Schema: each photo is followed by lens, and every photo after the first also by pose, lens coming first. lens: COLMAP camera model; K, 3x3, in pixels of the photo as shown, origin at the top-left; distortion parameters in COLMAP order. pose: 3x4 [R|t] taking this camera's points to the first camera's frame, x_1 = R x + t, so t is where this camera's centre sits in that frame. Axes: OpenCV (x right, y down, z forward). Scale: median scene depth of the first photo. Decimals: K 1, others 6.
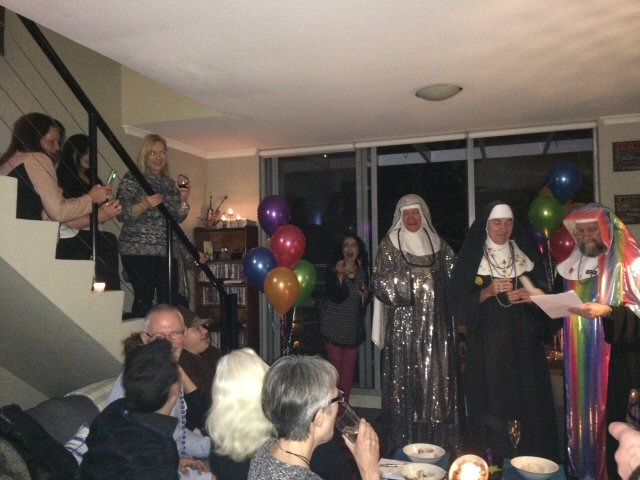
lens RADIAL K [[539.0, 0, 318.5], [0, 539.0, 241.8], [0, 0, 1]] dist [0.068098, -0.093961]
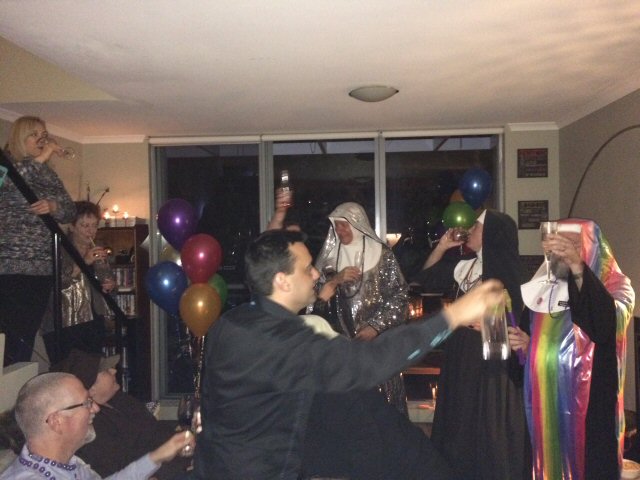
lens RADIAL K [[539.0, 0, 318.3], [0, 539.0, 237.0], [0, 0, 1]] dist [0.068098, -0.093961]
pose [[0.966863, -0.003697, 0.255270, -0.086475], [-0.005485, 0.999364, 0.035249, -0.050821], [-0.255238, -0.035481, 0.966227, 0.100400]]
